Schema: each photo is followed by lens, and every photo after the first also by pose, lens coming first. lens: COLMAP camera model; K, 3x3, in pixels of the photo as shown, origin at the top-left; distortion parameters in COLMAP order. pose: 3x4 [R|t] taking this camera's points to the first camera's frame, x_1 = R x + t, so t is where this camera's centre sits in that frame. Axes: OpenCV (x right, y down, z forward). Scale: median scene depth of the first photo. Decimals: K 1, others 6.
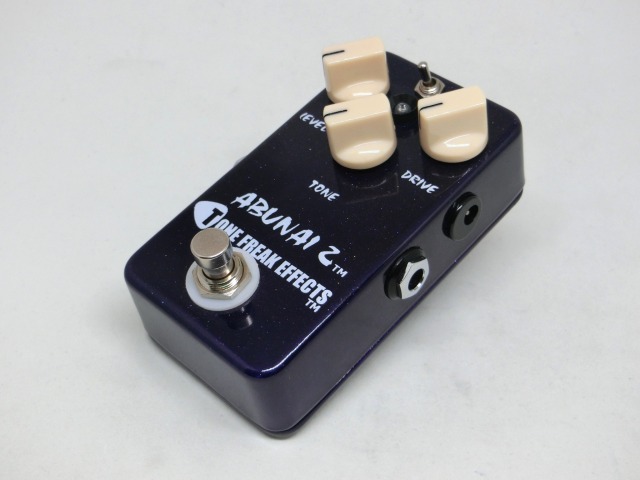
lens RADIAL K [[950.8, 0, 320.0], [0, 950.8, 240.0], [0, 0, 1]] dist [-0.002345, -0.007169]
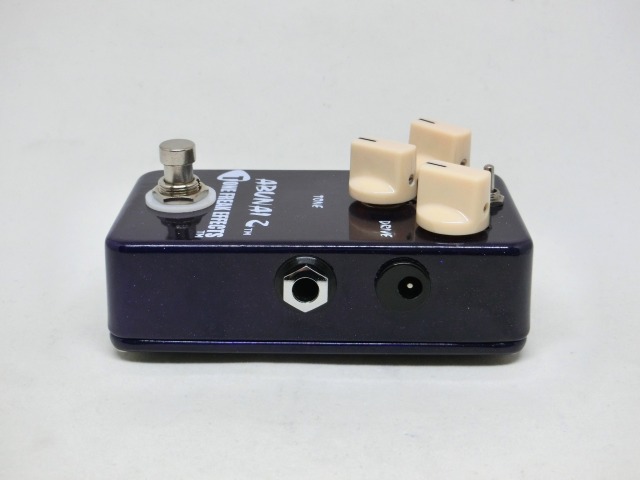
lens RADIAL K [[950.8, 0, 320.0], [0, 950.8, 240.0], [0, 0, 1]] dist [-0.002345, -0.007169]
pose [[0.666680, 0.426762, -0.611075, 0.655683], [-0.641940, 0.745375, -0.179800, 0.162643], [0.378748, 0.512143, 0.770882, 0.252194]]
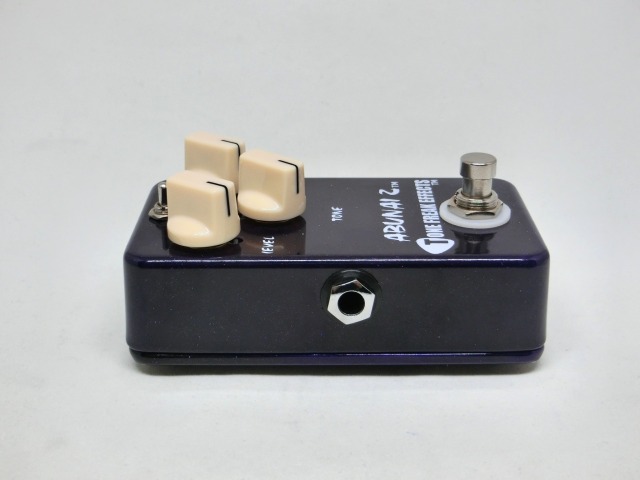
lens RADIAL K [[950.8, 0, 320.0], [0, 950.8, 240.0], [0, 0, 1]] dist [-0.002345, -0.007169]
pose [[-0.677585, -0.163095, 0.717132, -0.730123], [0.633968, 0.364723, 0.681955, -0.759793], [-0.372778, 0.916721, -0.143734, 1.209473]]
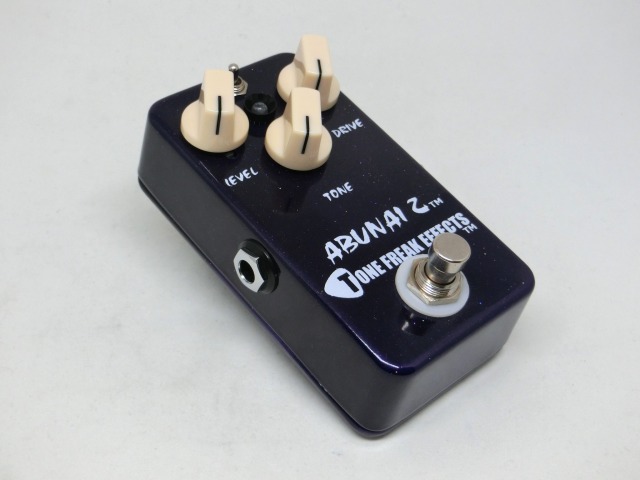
lens RADIAL K [[950.8, 0, 320.0], [0, 950.8, 240.0], [0, 0, 1]] dist [-0.002345, -0.007169]
pose [[0.070618, -0.647169, 0.759069, -0.818641], [0.623875, 0.622420, 0.472624, -0.523118], [-0.778327, 0.440189, 0.447706, 0.603011]]
